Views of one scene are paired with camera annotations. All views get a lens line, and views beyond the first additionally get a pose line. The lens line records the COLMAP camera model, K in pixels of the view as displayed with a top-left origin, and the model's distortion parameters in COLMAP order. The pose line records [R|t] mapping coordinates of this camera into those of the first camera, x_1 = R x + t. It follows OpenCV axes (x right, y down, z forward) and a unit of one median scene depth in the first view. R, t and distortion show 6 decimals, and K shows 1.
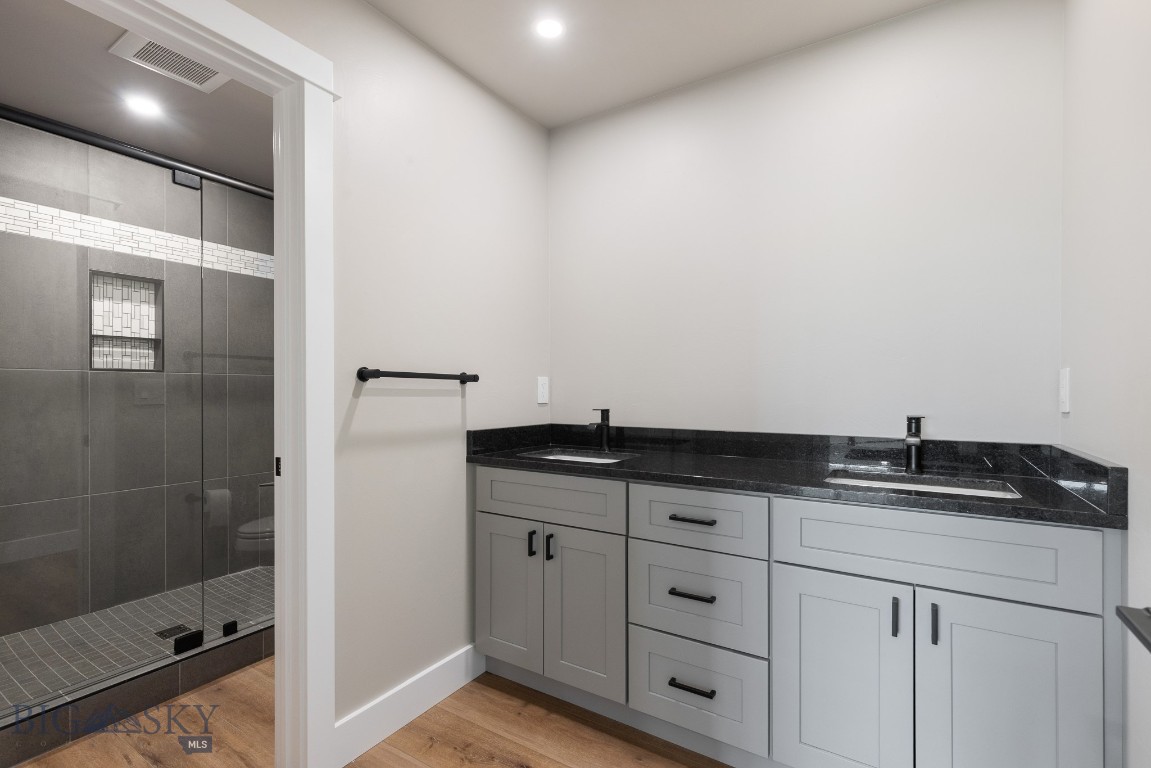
lens RADIAL K [[523.9, 0, 574.7], [0, 523.9, 390.1], [0, 0, 1]] dist [0.013743, -0.001415]
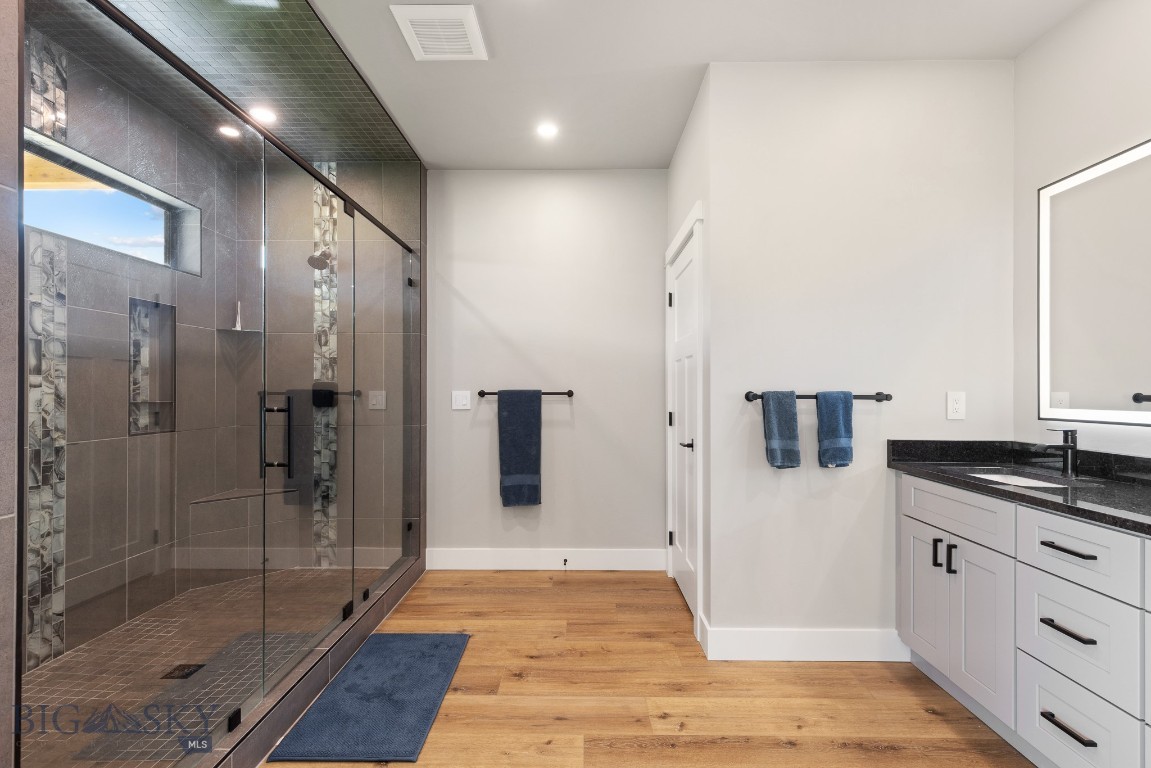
lens RADIAL K [[523.9, 0, 573.9], [0, 523.9, 386.5], [0, 0, 1]] dist [0.013743, -0.001415]
pose [[0.542343, 0.001383, -0.840156, 0.408593], [-0.009834, 0.999941, -0.004703, -0.027016], [0.840099, 0.010813, 0.542325, -0.202540]]
